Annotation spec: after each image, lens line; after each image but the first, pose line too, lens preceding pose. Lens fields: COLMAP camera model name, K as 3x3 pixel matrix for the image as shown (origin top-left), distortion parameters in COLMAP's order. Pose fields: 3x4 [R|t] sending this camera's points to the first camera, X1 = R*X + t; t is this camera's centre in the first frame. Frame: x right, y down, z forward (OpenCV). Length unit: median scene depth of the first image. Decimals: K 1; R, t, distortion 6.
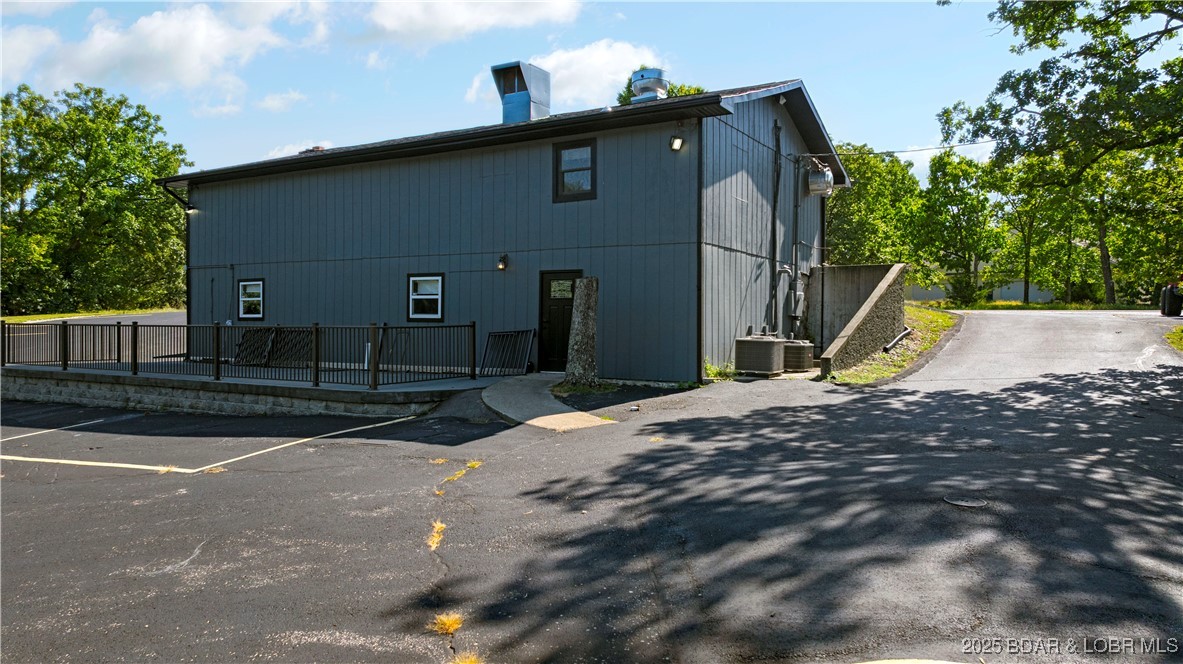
lens RADIAL K [[829.4, 0, 584.7], [0, 829.4, 329.1], [0, 0, 1]] dist [-0.025012, 0.034043]
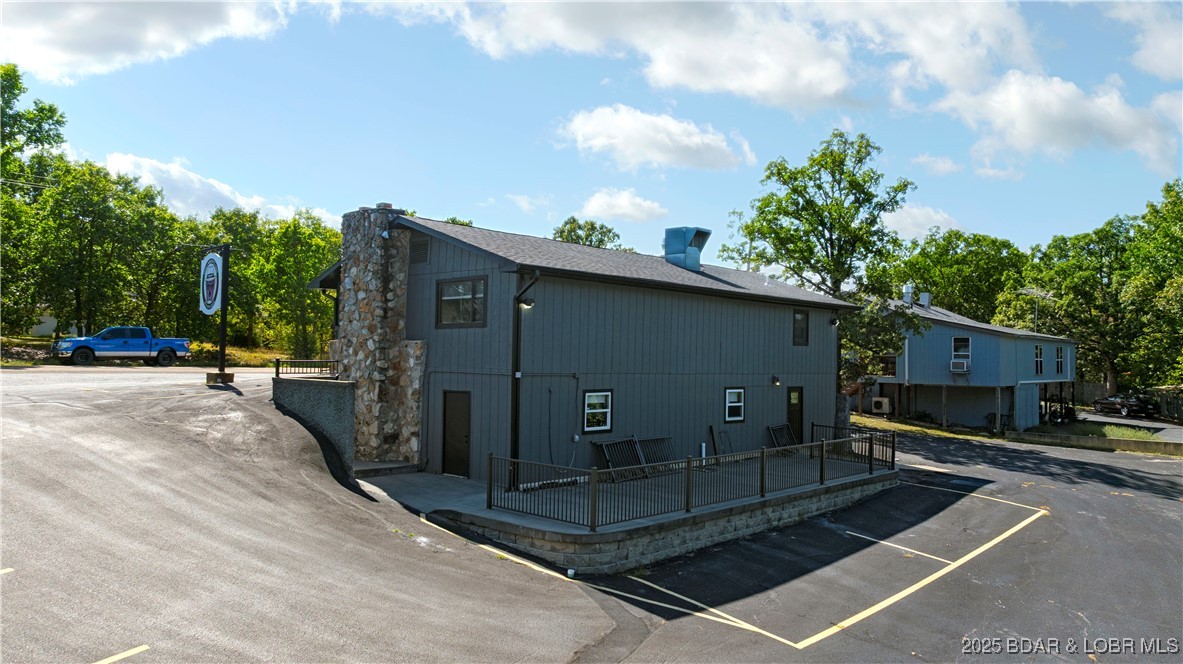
lens RADIAL K [[829.4, 0, 599.9], [0, 829.4, 326.9], [0, 0, 1]] dist [-0.025012, 0.034043]
pose [[0.195250, 0.028877, 0.980328, -1.629847], [-0.018955, 0.999491, -0.025666, -0.131487], [-0.980570, -0.013571, 0.195698, 0.994932]]
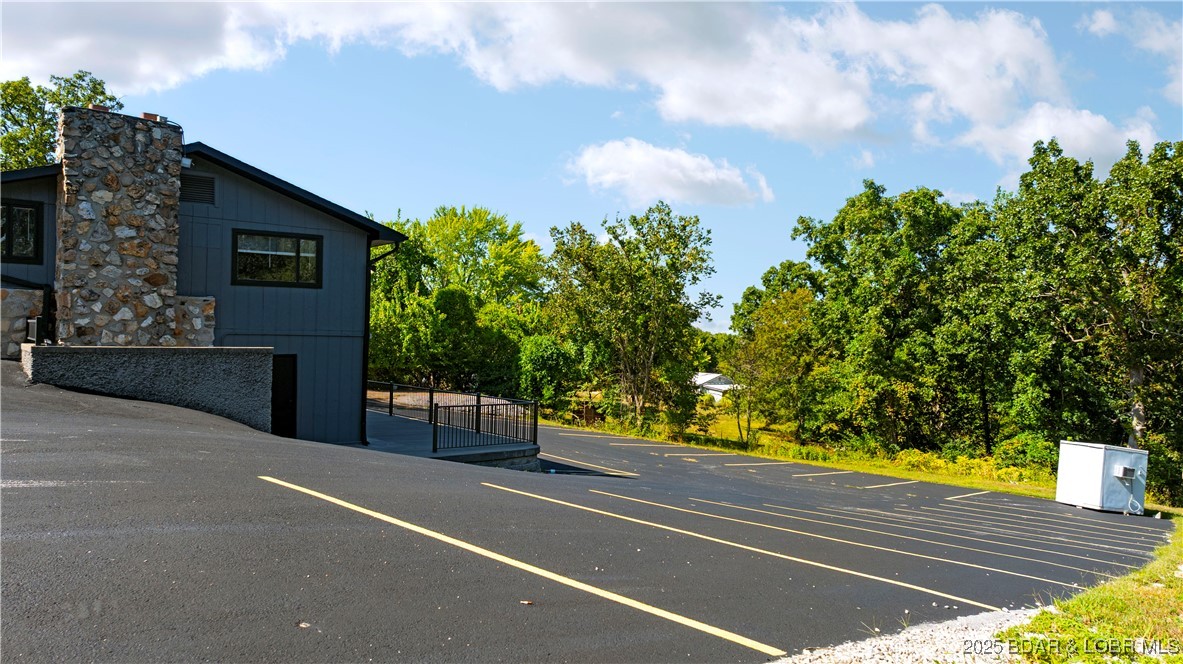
lens RADIAL K [[829.4, 0, 594.5], [0, 829.4, 332.7], [0, 0, 1]] dist [-0.025012, 0.034043]
pose [[-0.937316, -0.025933, 0.347515, -1.280265], [-0.028894, 0.999577, -0.003341, -0.104082], [-0.347282, -0.013172, -0.937668, 2.301960]]
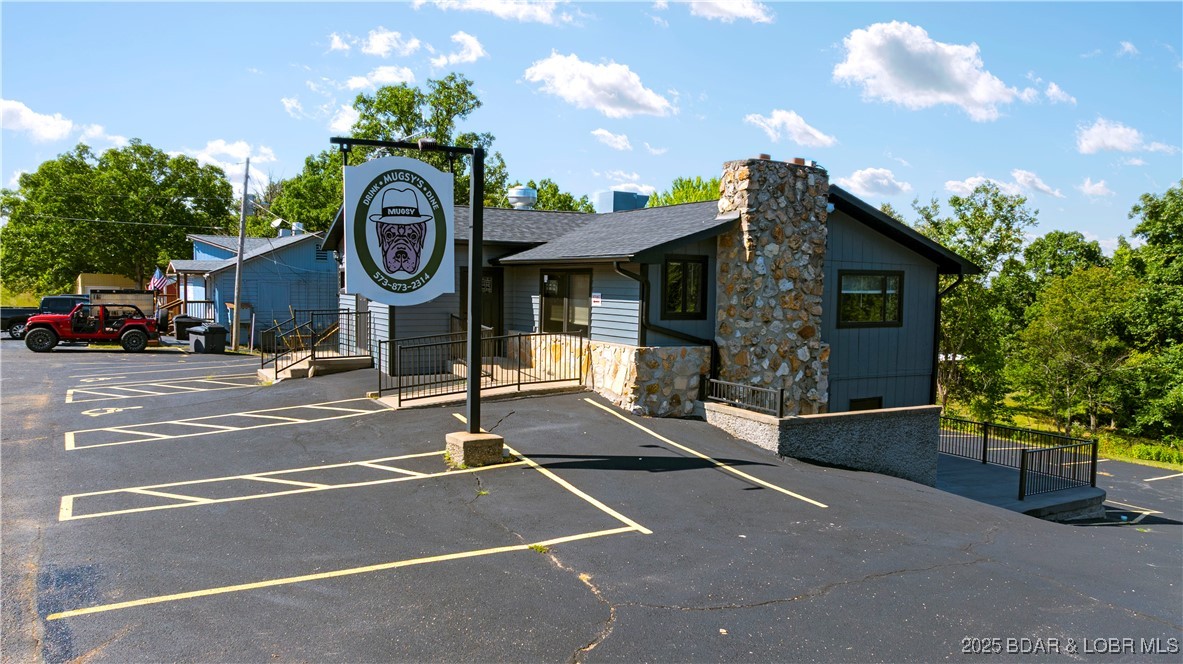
lens RADIAL K [[829.4, 0, 587.4], [0, 829.4, 325.8], [0, 0, 1]] dist [-0.025012, 0.034043]
pose [[-0.873599, -0.050438, 0.484026, -0.701516], [-0.028740, 0.998226, 0.052149, -0.202840], [-0.485797, 0.031647, -0.873498, 2.510839]]
